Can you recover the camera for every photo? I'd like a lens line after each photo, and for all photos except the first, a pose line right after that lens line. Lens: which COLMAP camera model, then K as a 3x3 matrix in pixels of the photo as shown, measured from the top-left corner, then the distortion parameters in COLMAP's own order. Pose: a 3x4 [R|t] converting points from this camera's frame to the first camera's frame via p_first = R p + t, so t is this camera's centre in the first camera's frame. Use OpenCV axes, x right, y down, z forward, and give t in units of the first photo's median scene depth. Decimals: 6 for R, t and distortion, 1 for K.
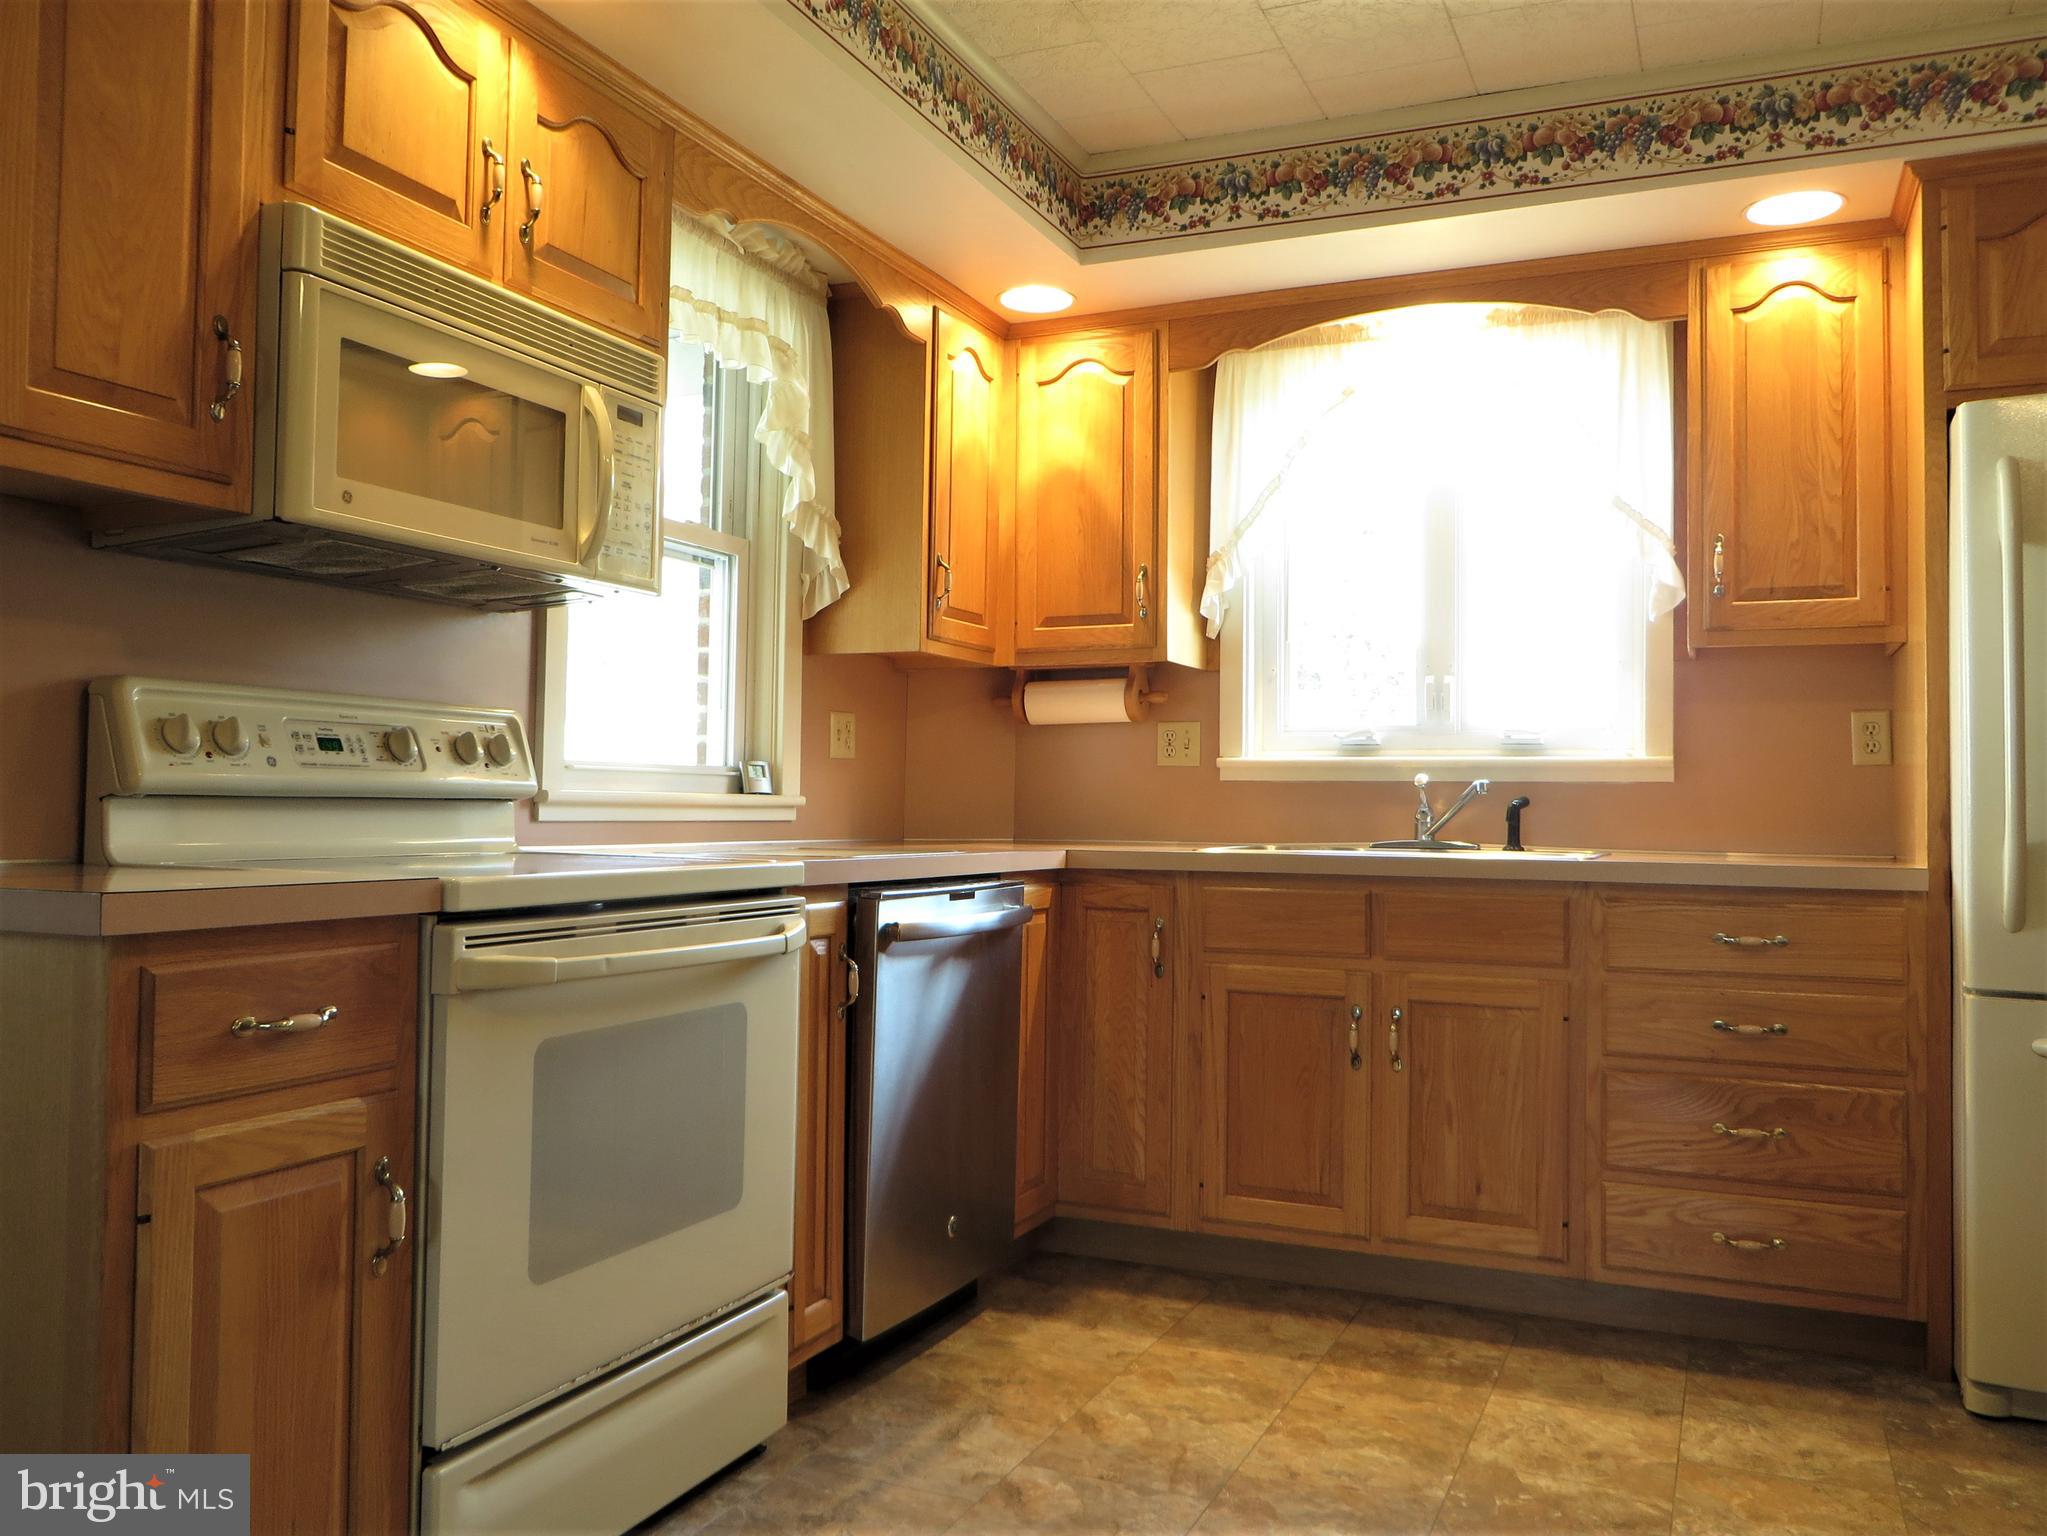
lens RADIAL K [[1582.2, 0, 1022.7], [0, 1582.2, 753.3], [0, 0, 1]] dist [-0.010016, -0.010147]
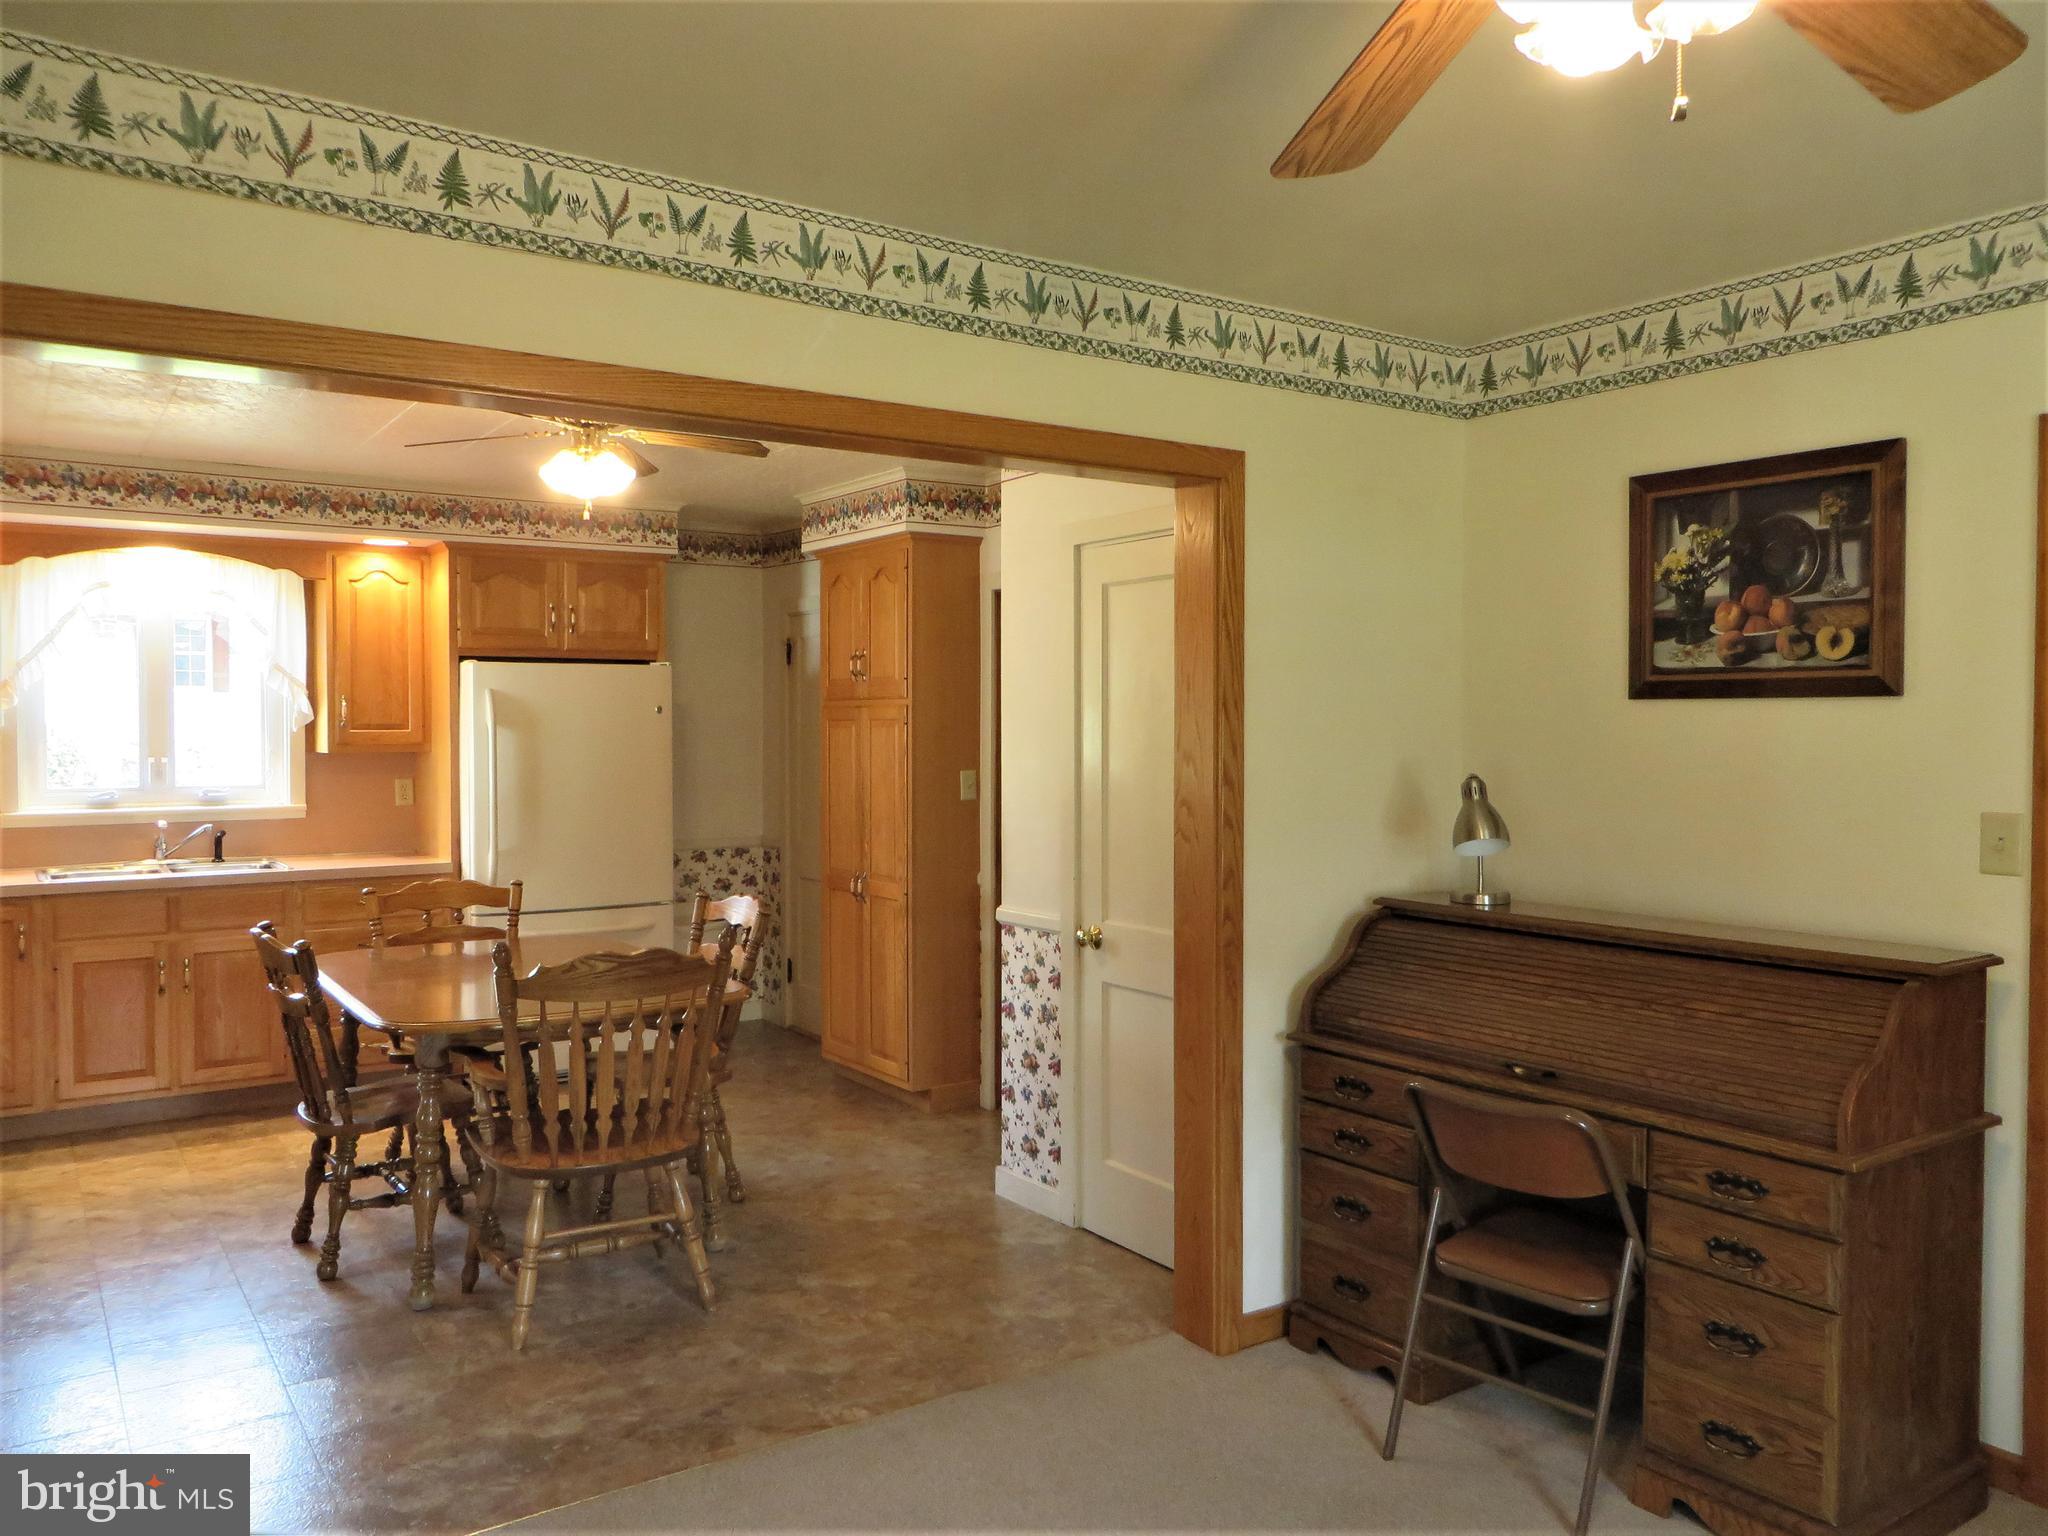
lens RADIAL K [[1560.1, 0, 1020.8], [0, 1560.1, 752.3], [0, 0, 1]] dist [-0.003178, 0.006506]
pose [[0.531015, -0.029465, 0.846850, -0.798771], [-0.019050, 0.998728, 0.046694, -0.185763], [-0.847148, -0.040927, 0.529778, -0.784919]]
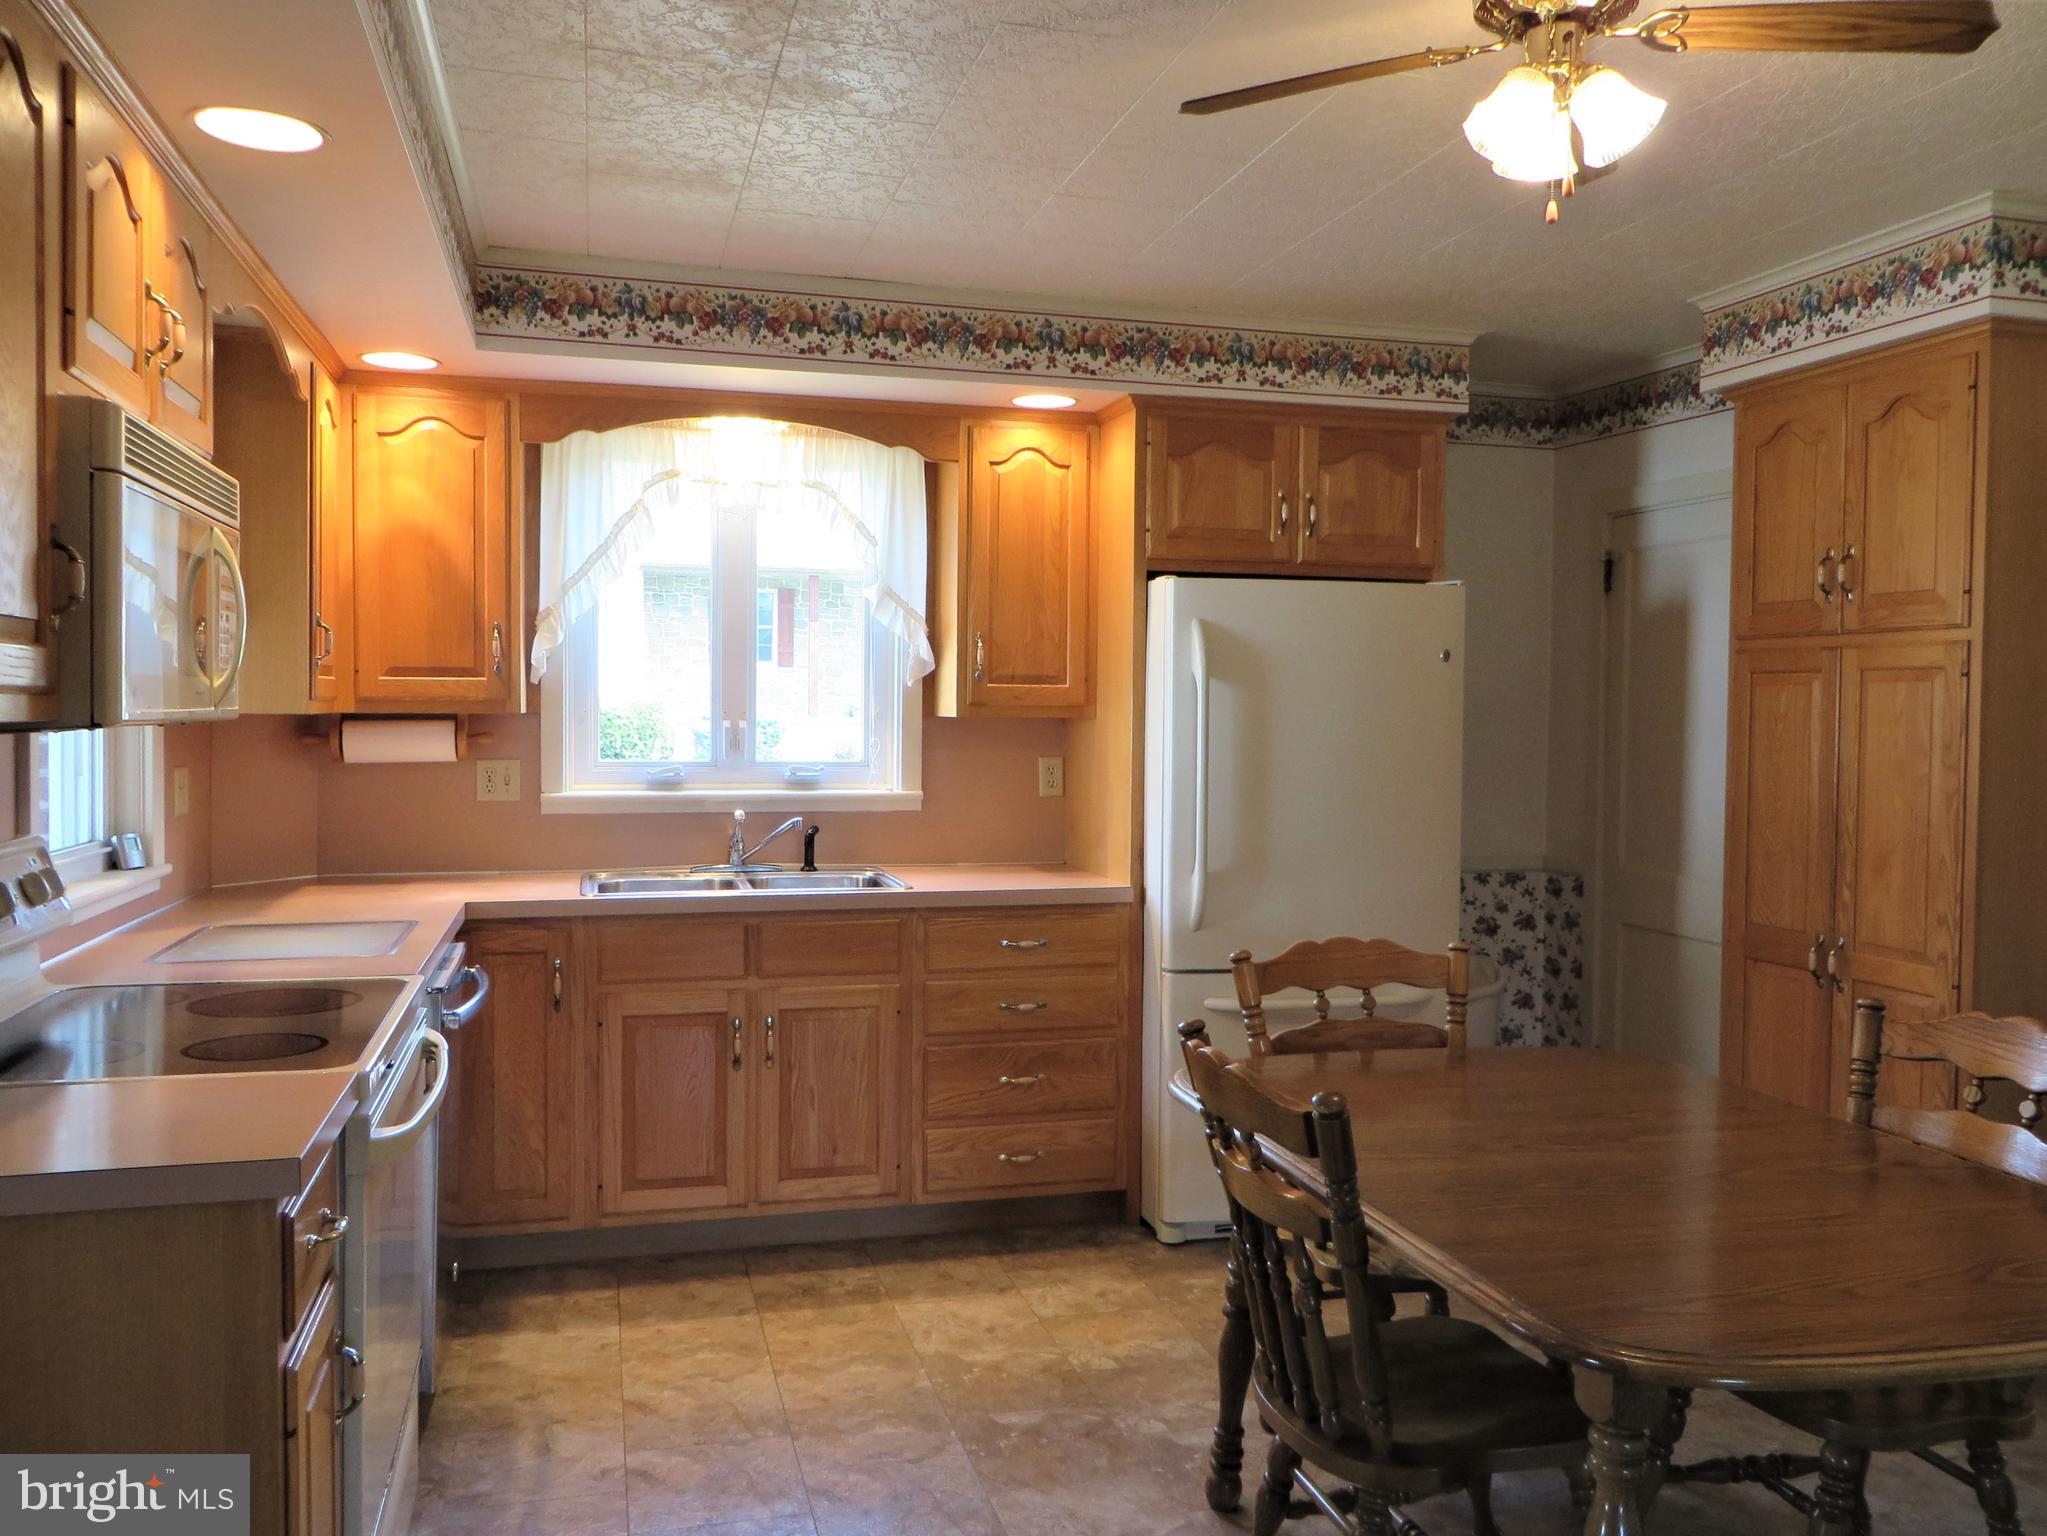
lens RADIAL K [[1628.6, 0, 1023.1], [0, 1628.6, 757.3], [0, 0, 1]] dist [-0.014771, 0.000306]
pose [[0.773606, -0.026039, 0.633131, -0.424661], [-0.019869, 0.997667, 0.065309, -0.132330], [-0.633355, -0.063103, 0.771284, -0.091449]]
